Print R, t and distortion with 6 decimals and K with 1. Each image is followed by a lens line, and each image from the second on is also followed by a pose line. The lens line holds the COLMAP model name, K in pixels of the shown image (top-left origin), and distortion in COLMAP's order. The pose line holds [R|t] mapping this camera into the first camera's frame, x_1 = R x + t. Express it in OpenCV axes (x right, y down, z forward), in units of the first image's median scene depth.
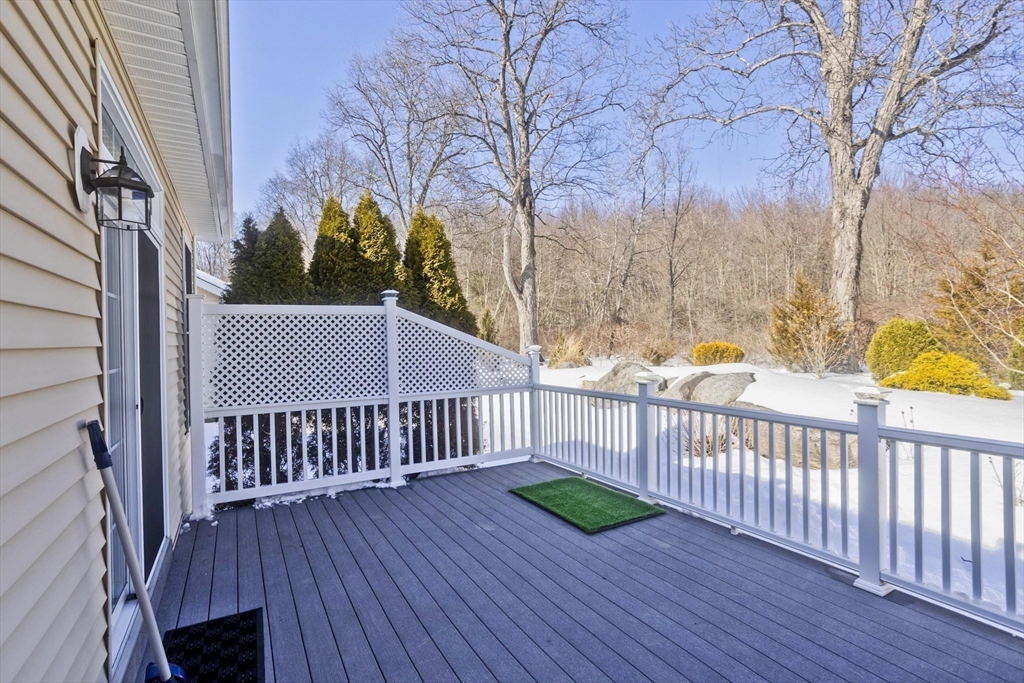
lens RADIAL K [[489.4, 0, 518.7], [0, 489.4, 338.5], [0, 0, 1]] dist [-0.039727, 0.020393]
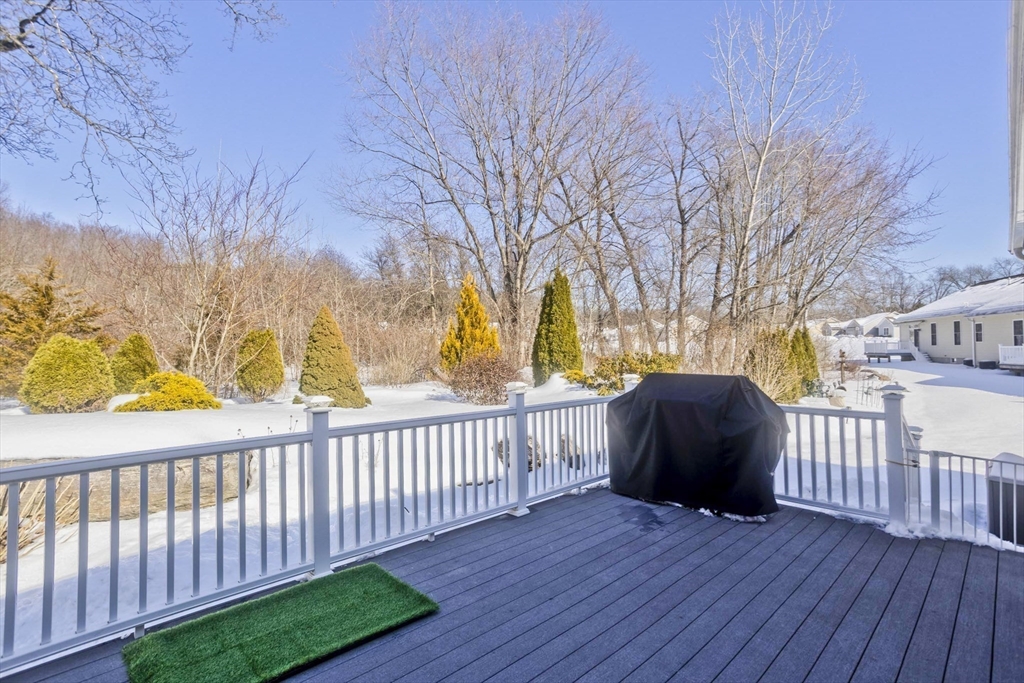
lens RADIAL K [[489.4, 0, 518.7], [0, 489.4, 338.5], [0, 0, 1]] dist [-0.039727, 0.020393]
pose [[-0.241266, 0.039701, 0.969647, -0.487342], [0.006059, 0.999205, -0.039404, 0.011467], [-0.970440, -0.003631, -0.241315, 0.834143]]
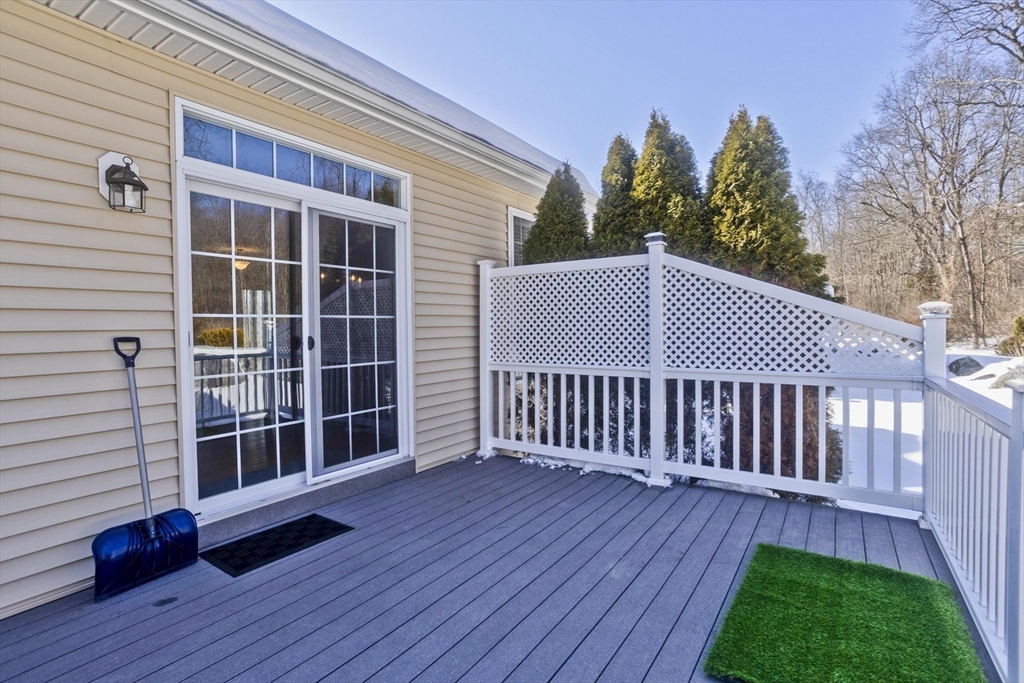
lens RADIAL K [[497.9, 0, 510.5], [0, 497.9, 336.2], [0, 0, 1]] dist [-0.042661, 0.024666]
pose [[0.436990, 0.032703, -0.898872, 0.380769], [0.003788, 0.999263, 0.038197, 0.037174], [0.899458, -0.020097, 0.436544, 0.485034]]
